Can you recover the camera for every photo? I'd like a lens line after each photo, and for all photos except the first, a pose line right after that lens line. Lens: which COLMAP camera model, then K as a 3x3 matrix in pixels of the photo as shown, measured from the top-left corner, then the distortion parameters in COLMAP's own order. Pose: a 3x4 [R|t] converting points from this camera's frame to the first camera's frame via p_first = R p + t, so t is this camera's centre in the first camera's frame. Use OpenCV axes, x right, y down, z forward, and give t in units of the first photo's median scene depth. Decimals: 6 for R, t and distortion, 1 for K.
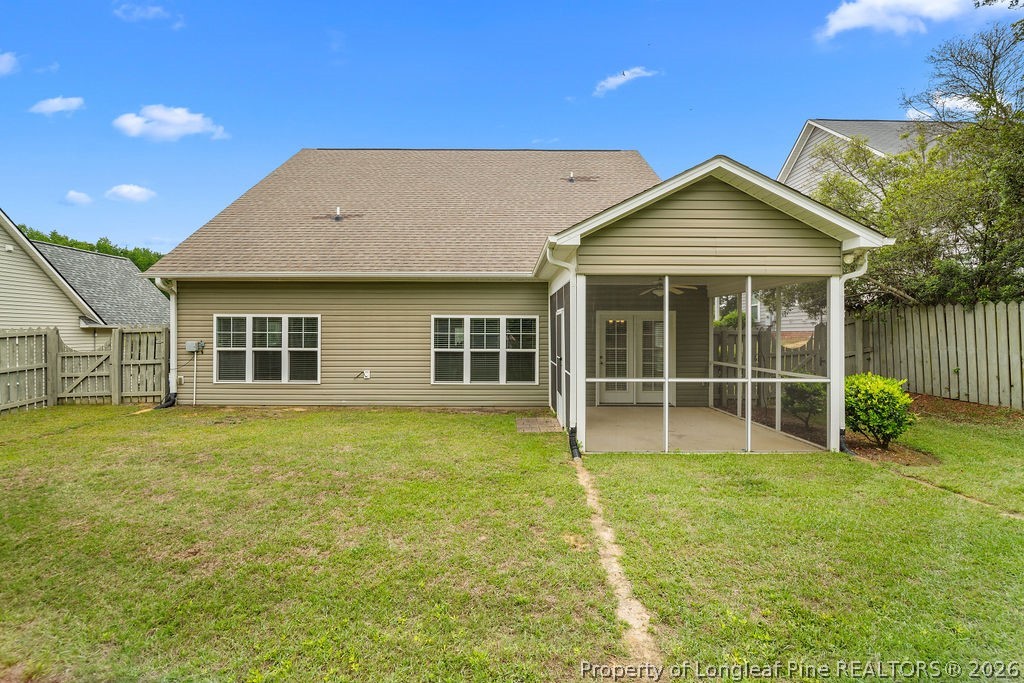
lens RADIAL K [[419.3, 0, 510.6], [0, 419.3, 337.6], [0, 0, 1]] dist [-0.002807, -0.002409]
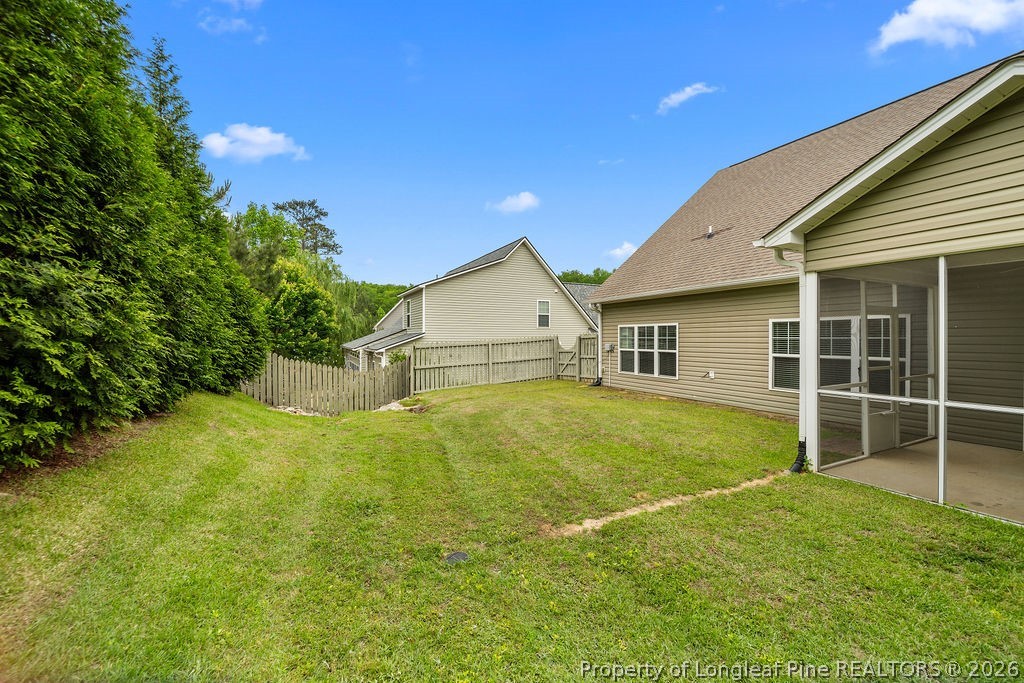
lens RADIAL K [[419.3, 0, 504.0], [0, 419.3, 337.7], [0, 0, 1]] dist [-0.002807, -0.002409]
pose [[0.436373, -0.003864, -0.899758, 0.421548], [-0.007298, 0.999943, -0.007834, 0.001306], [0.899736, 0.009985, 0.436320, 0.012847]]
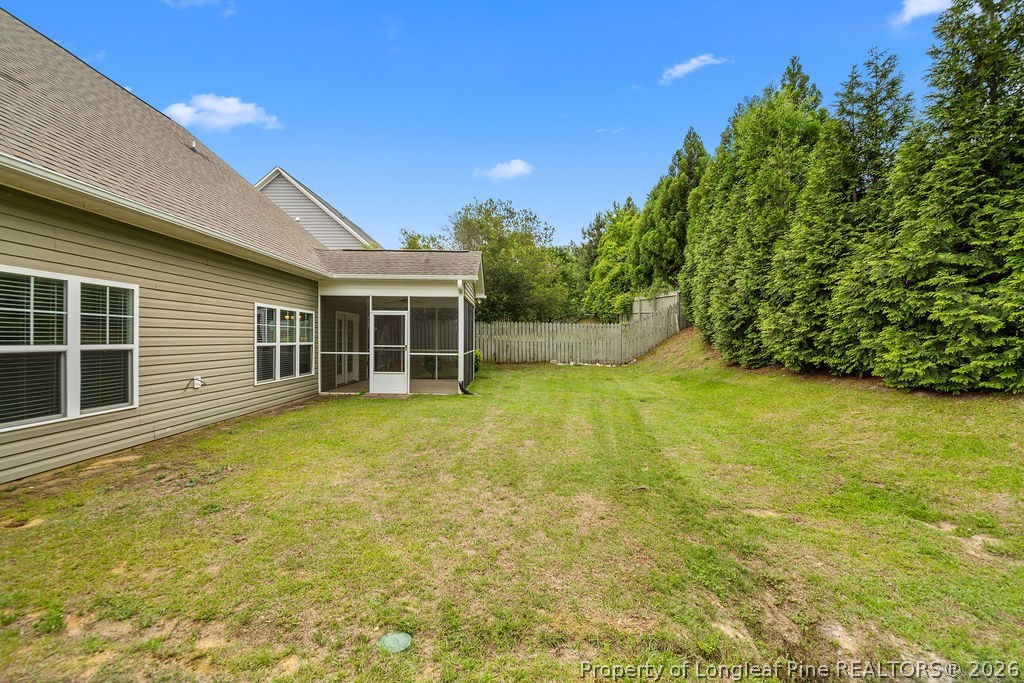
lens RADIAL K [[419.3, 0, 511.4], [0, 419.3, 341.5], [0, 0, 1]] dist [-0.002807, -0.002409]
pose [[-0.008151, -0.008694, 0.999929, -1.023725], [-0.010030, 0.999913, 0.008613, 0.011051], [-0.999916, -0.009959, -0.008238, 0.498125]]
